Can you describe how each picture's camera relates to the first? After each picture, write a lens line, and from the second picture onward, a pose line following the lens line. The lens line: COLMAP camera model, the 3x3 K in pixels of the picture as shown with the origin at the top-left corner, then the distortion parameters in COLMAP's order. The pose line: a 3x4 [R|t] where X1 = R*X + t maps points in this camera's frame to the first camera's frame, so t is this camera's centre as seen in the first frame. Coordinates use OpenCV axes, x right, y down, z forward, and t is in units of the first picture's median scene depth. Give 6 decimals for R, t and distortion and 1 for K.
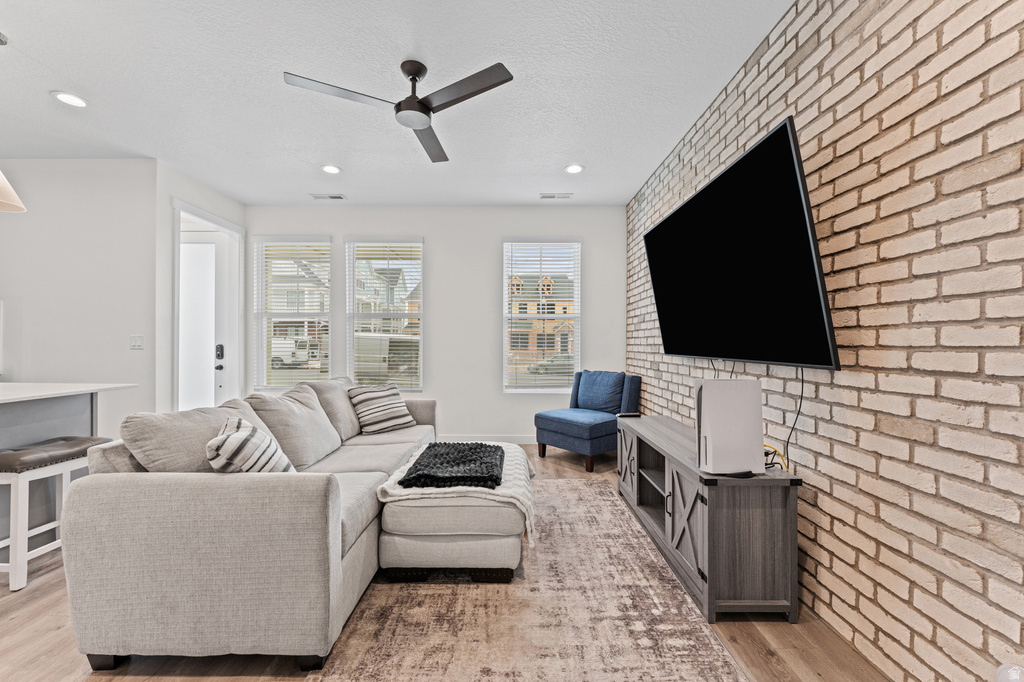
lens RADIAL K [[415.7, 0, 512.0], [0, 415.7, 341.0], [0, 0, 1]] dist [-0.000609, -0.000296]
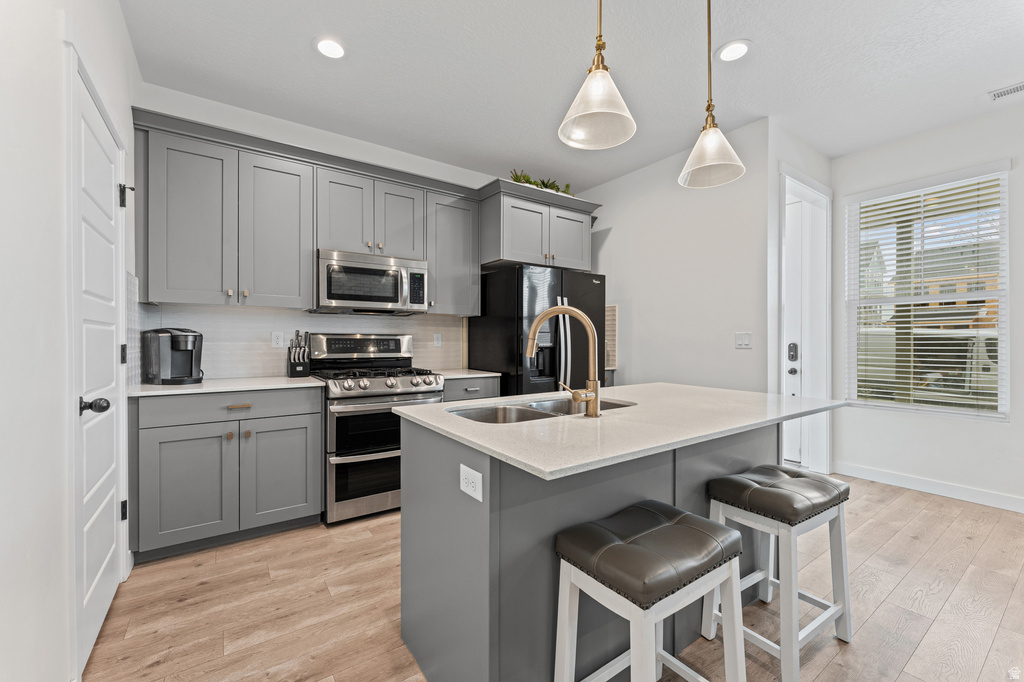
lens RADIAL K [[415.7, 0, 512.0], [0, 415.7, 341.0], [0, 0, 1]] dist [-0.000609, -0.000296]
pose [[0.583084, -0.002861, -0.812407, -0.915625], [0.006918, 0.999975, 0.001444, -0.001353], [0.812383, -0.006462, 0.583089, 0.204222]]
